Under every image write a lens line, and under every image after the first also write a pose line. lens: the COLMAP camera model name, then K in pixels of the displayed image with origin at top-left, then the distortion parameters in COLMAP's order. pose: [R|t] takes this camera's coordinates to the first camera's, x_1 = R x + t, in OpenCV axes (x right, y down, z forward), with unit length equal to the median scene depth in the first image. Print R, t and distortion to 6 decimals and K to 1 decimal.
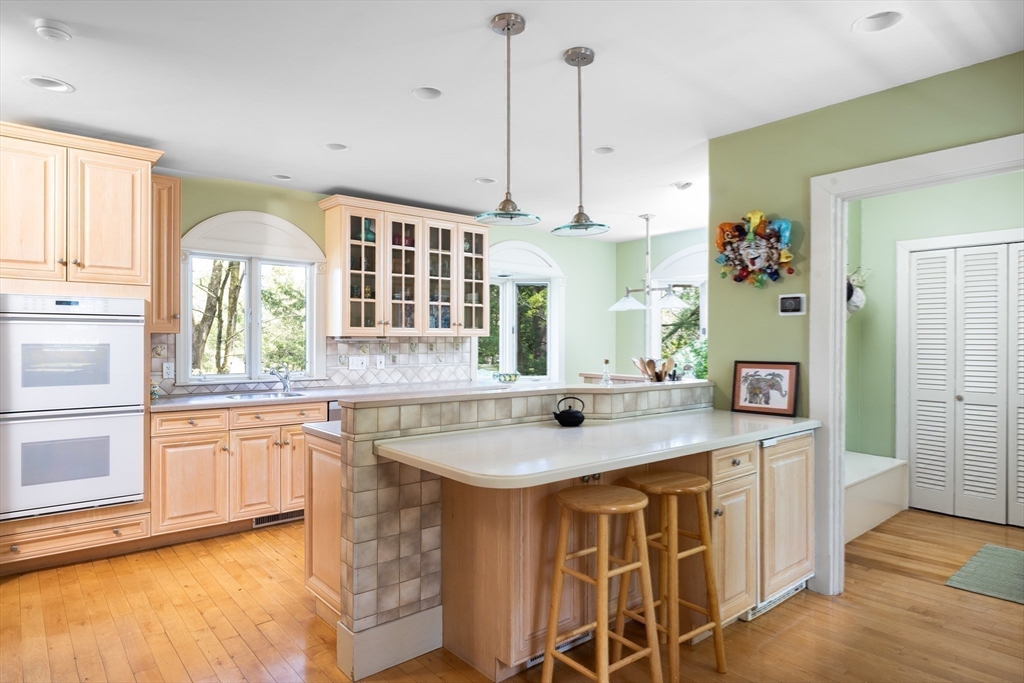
lens RADIAL K [[612.6, 0, 512.9], [0, 612.6, 340.9], [0, 0, 1]] dist [0.000282, 0.000013]
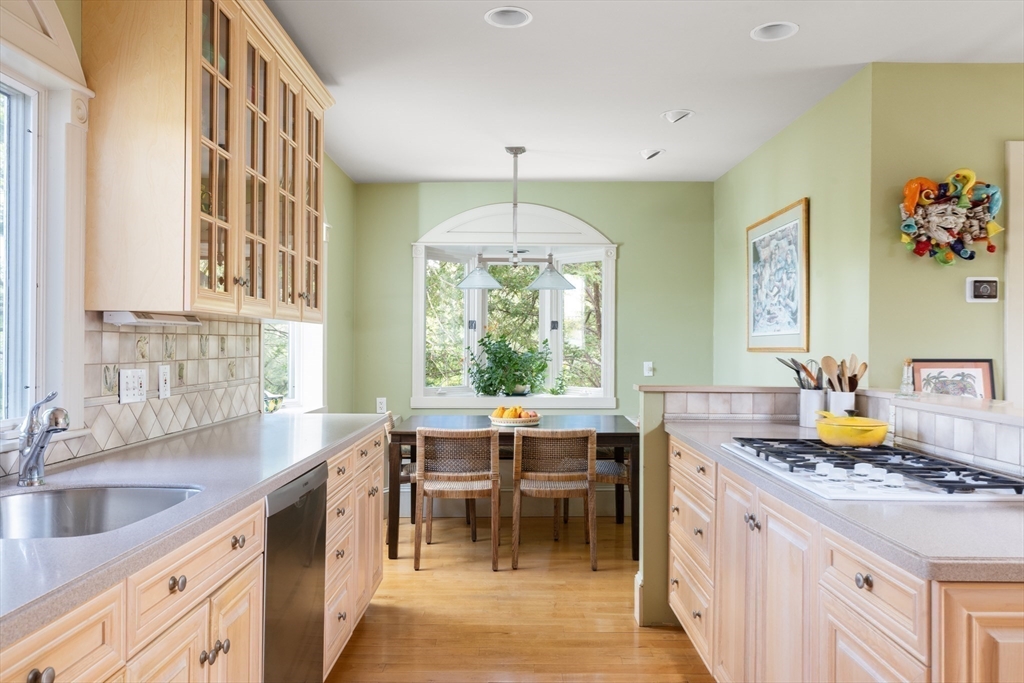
lens RADIAL K [[774.7, 0, 512.9], [0, 774.7, 341.6], [0, 0, 1]] dist [-0.002931, -0.001030]
pose [[0.641034, 0.003789, 0.767503, -0.744023], [-0.002226, 0.999993, -0.003078, 0.015468], [-0.767509, 0.000264, 0.641038, 0.805664]]
